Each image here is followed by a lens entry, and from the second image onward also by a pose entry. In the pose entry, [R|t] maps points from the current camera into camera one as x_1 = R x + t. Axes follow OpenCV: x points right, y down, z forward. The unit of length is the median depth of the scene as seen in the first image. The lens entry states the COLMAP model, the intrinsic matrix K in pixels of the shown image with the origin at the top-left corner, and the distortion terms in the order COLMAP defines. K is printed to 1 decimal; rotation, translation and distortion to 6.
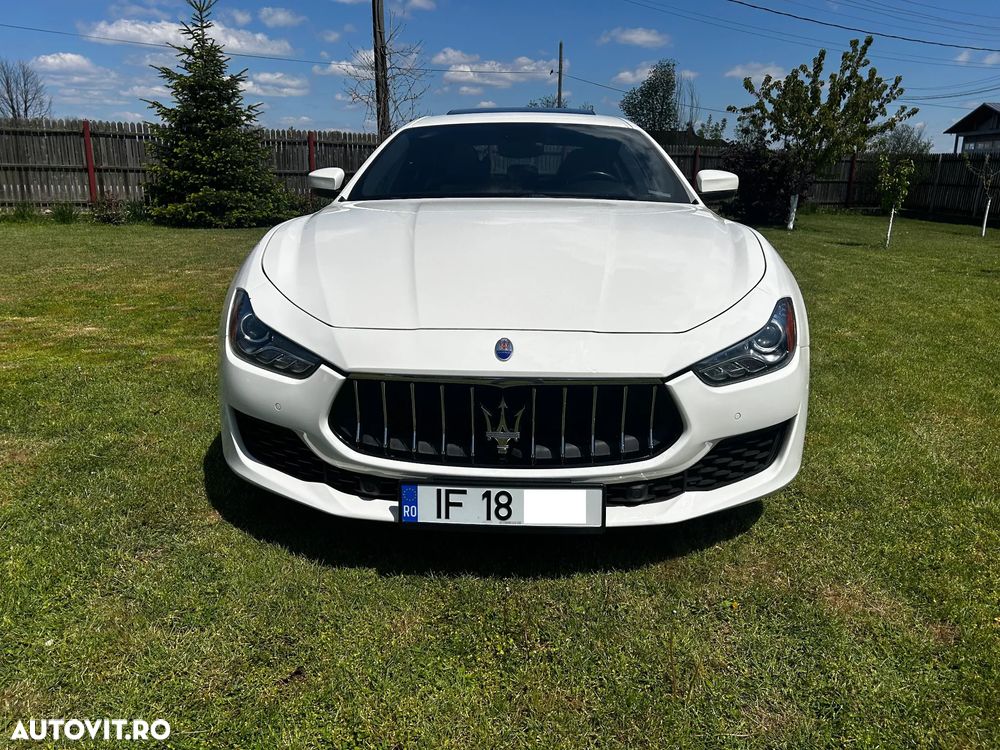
lens RADIAL K [[744.8, 0, 500.0], [0, 744.8, 375.0], [0, 0, 1]] dist [0.059717, -0.001058]
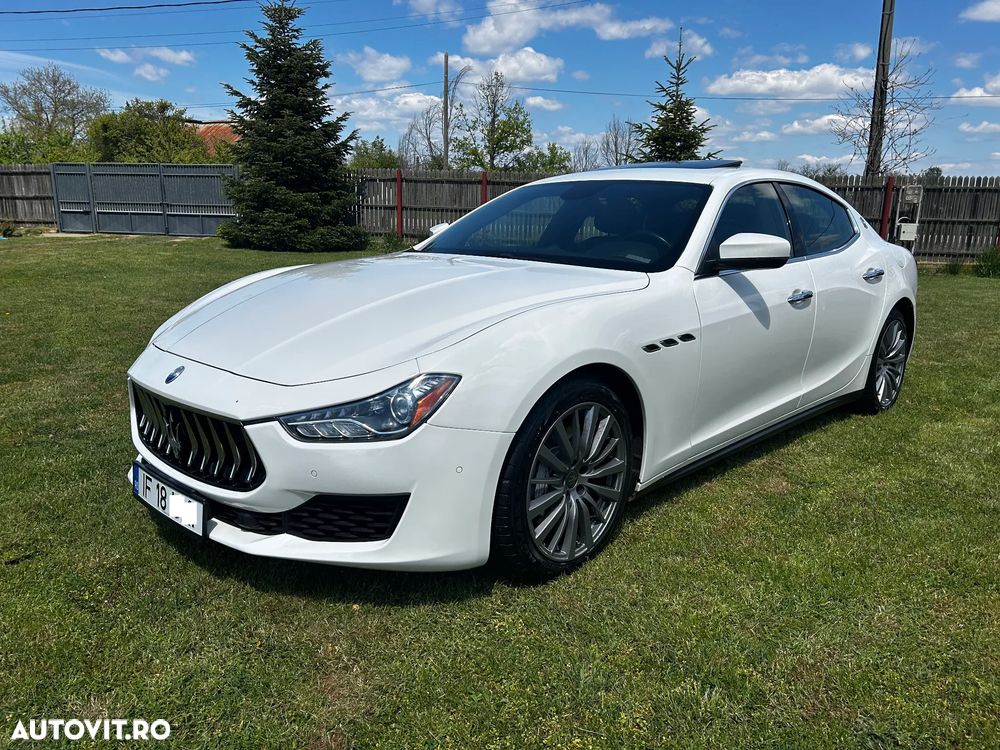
lens RADIAL K [[758.2, 0, 500.0], [0, 758.2, 375.0], [0, 0, 1]] dist [0.049254, -0.047357]
pose [[0.759655, 0.147207, -0.633446, 1.206281], [-0.179479, 0.983671, 0.013358, -0.145996], [0.625069, 0.103543, 0.773671, 0.332218]]
